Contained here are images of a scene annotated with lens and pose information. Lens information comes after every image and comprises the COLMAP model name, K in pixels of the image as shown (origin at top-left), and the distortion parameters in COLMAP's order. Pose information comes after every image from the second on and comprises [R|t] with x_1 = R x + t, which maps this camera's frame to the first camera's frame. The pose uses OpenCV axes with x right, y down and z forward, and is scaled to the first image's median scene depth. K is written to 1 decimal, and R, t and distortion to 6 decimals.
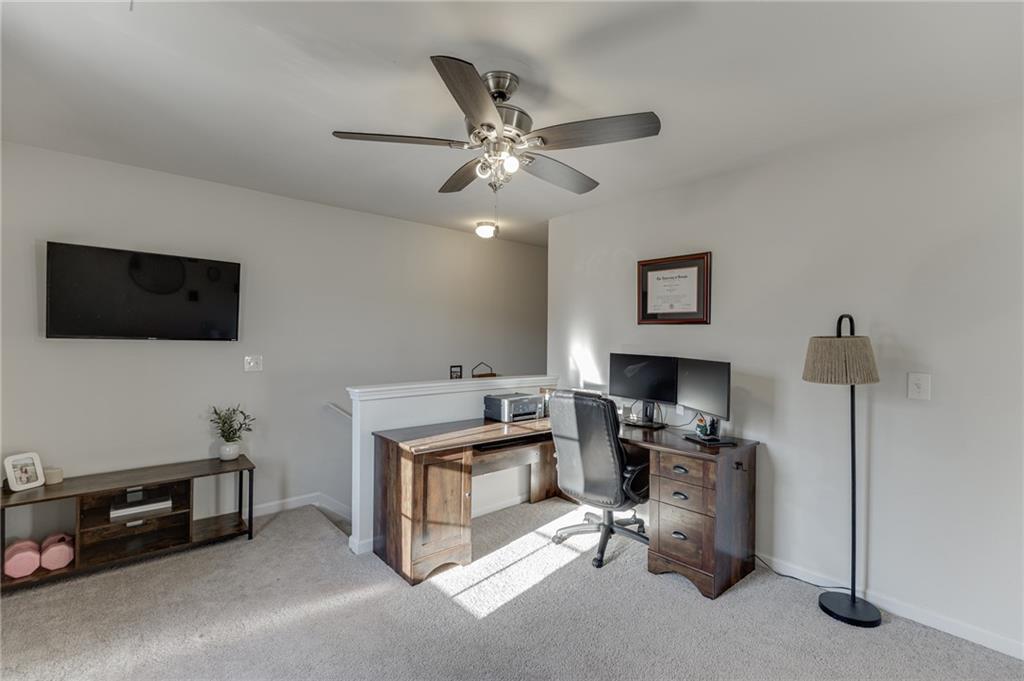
lens RADIAL K [[456.4, 0, 519.0], [0, 456.4, 337.8], [0, 0, 1]] dist [0.004683, -0.000547]
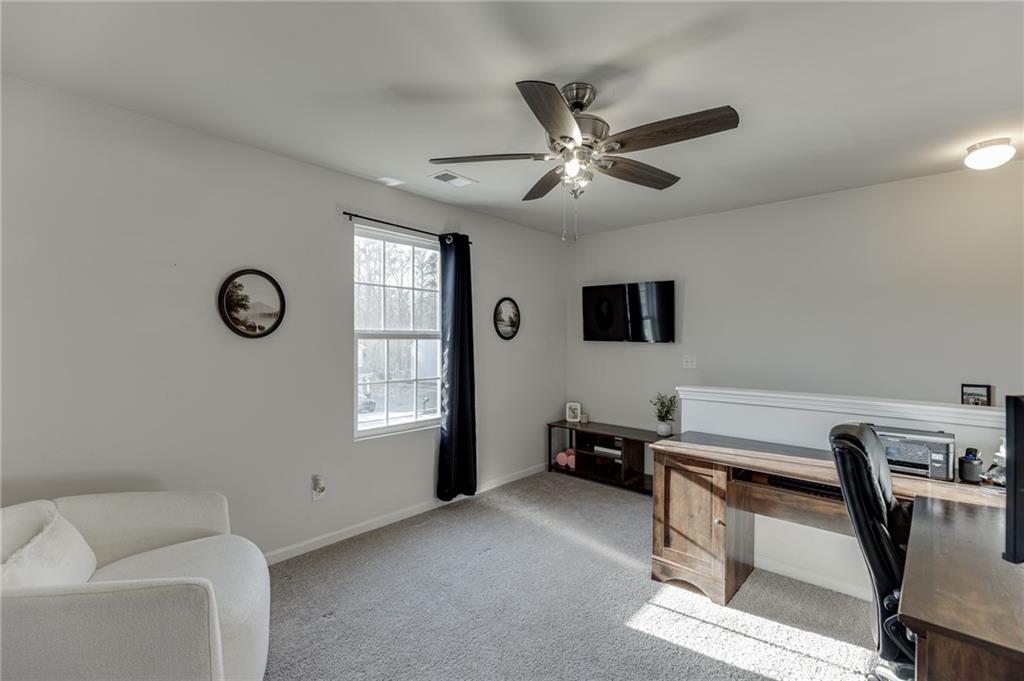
lens RADIAL K [[456.4, 0, 519.0], [0, 456.4, 341.4], [0, 0, 1]] dist [0.004683, -0.000547]
pose [[0.114610, -0.003568, -0.993404, 0.717998], [-0.000825, 0.999993, -0.003687, 0.010199], [0.993410, 0.001243, 0.114607, 0.551565]]
